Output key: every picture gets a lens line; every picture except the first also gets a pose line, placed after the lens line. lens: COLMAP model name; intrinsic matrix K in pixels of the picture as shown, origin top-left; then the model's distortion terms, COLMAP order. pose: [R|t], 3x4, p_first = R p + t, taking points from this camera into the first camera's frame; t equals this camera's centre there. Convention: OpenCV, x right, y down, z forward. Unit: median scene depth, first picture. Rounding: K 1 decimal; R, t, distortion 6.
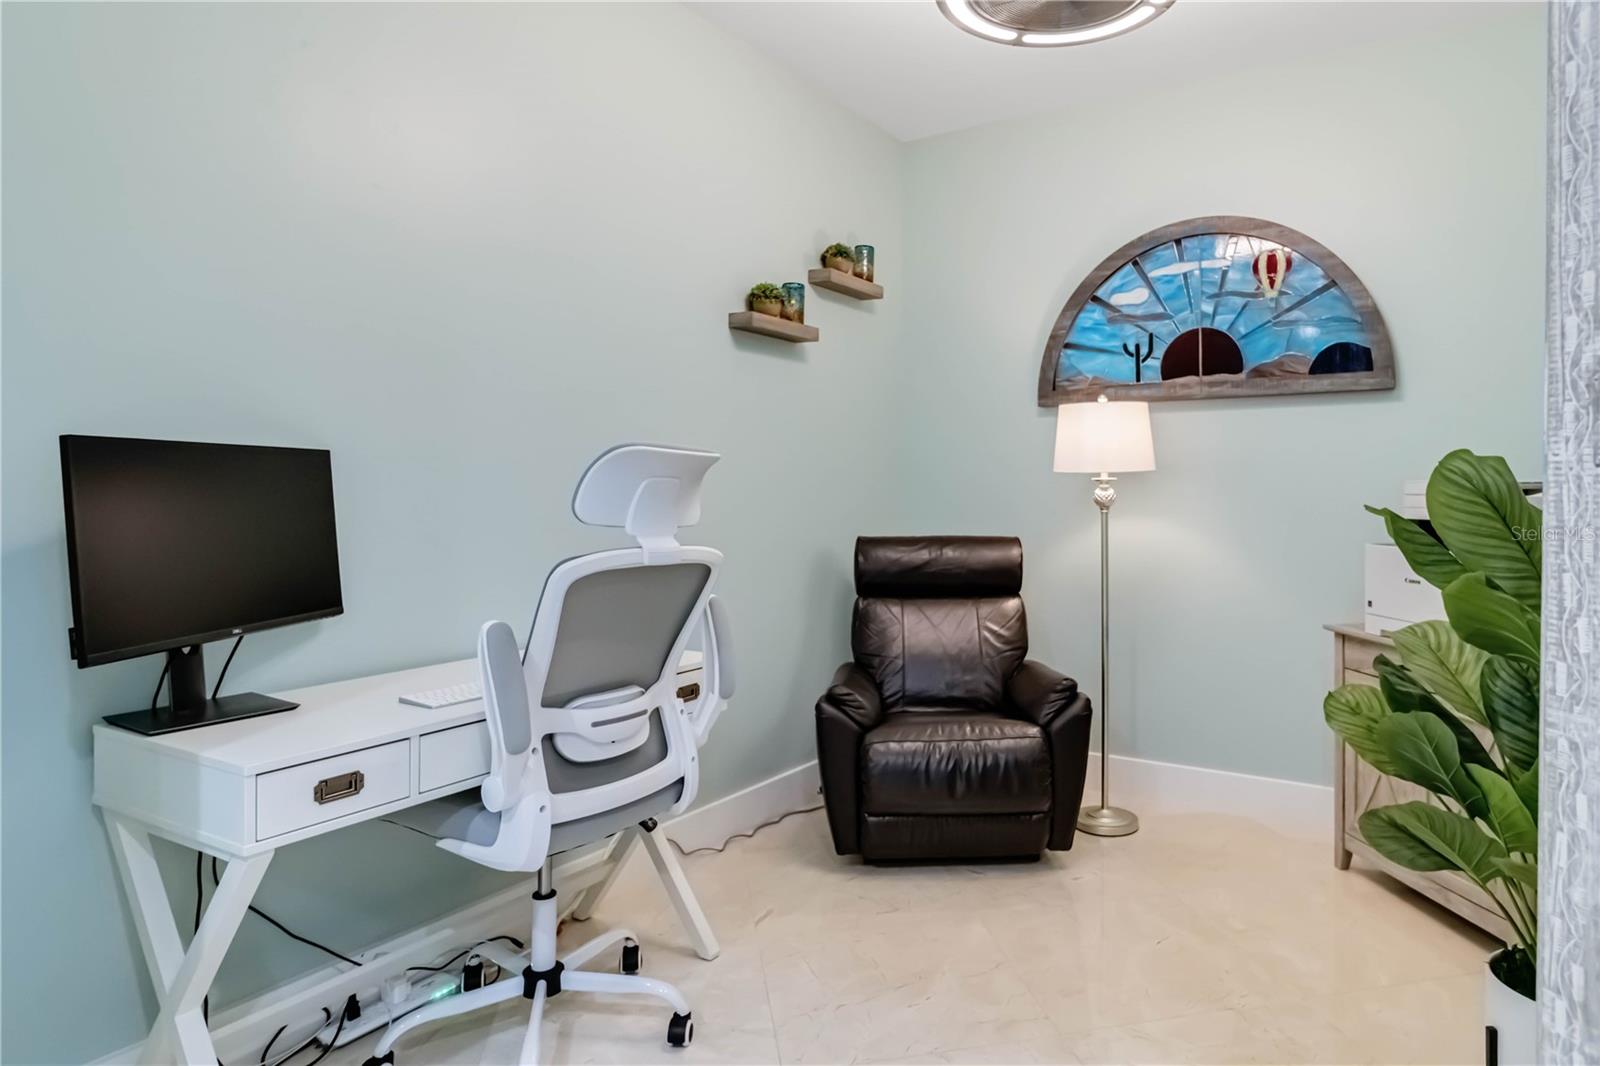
lens RADIAL K [[936.2, 0, 915.7], [0, 936.2, 490.2], [0, 0, 1]] dist [0.000639, 0.000443]
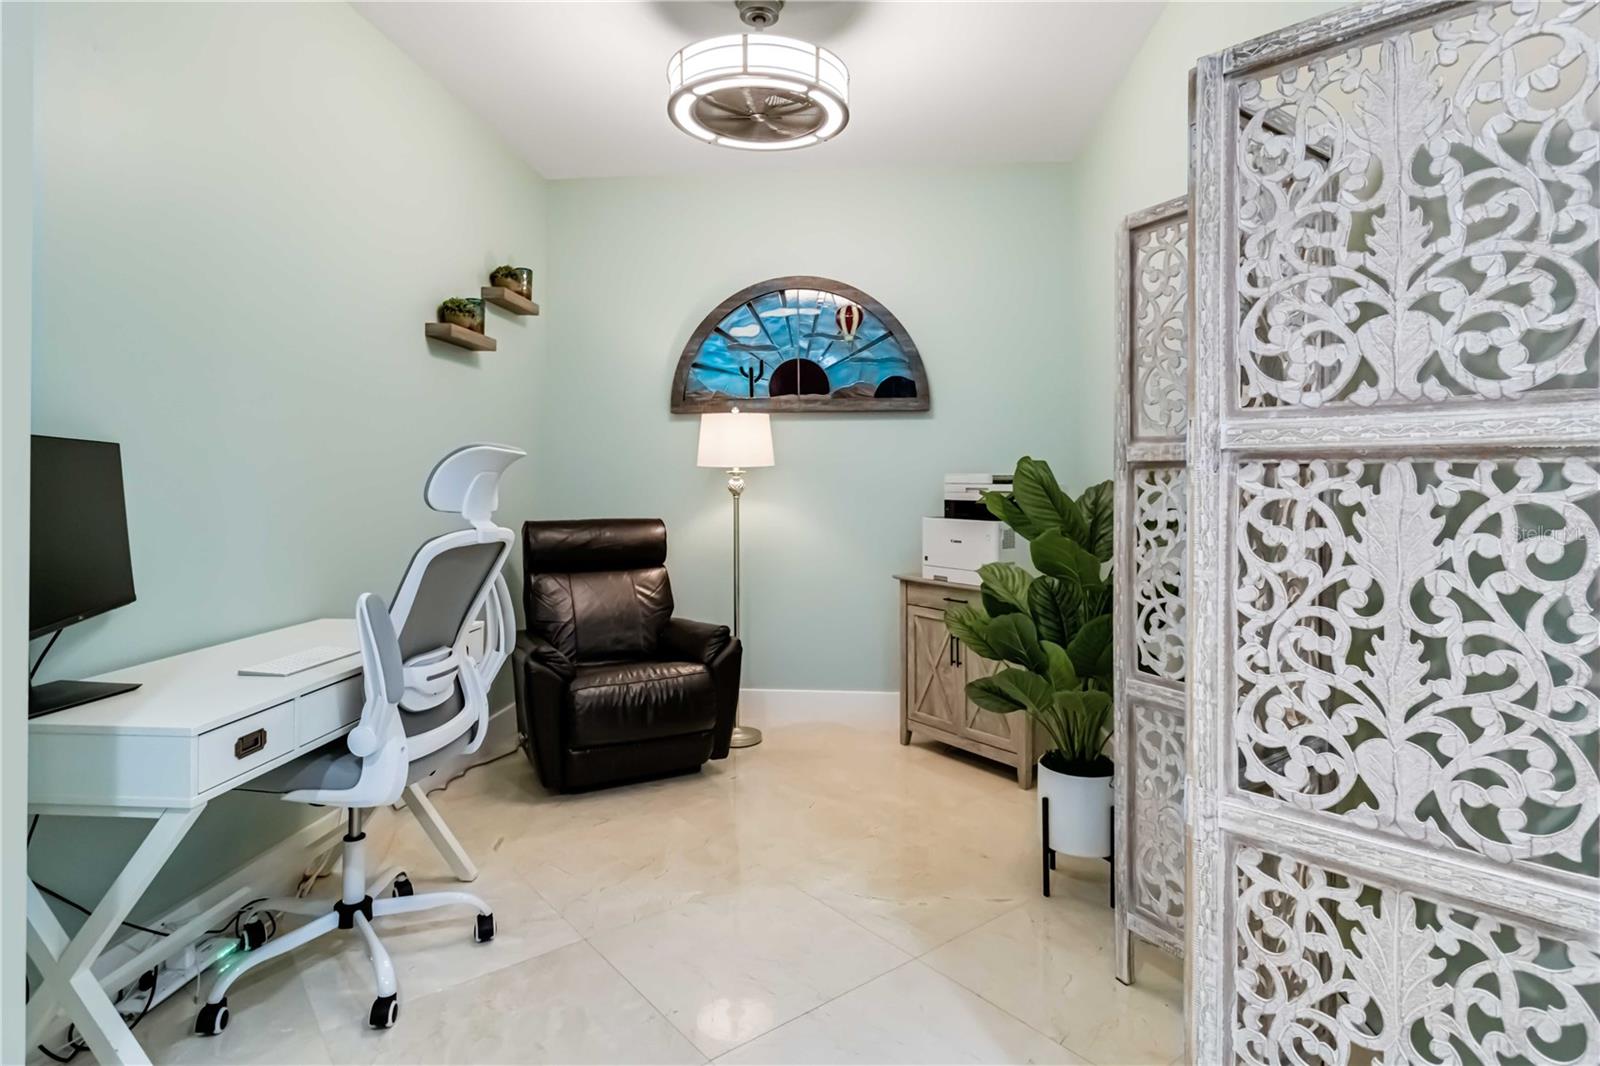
lens RADIAL K [[851.4, 0, 800.3], [0, 851.4, 478.0], [0, 0, 1]] dist [0.014579, -0.014995]
pose [[0.907975, -0.000857, 0.419024, -0.261853], [0.001789, 0.999997, -0.001833, -0.001536], [-0.419021, 0.002414, 0.907974, -0.131685]]
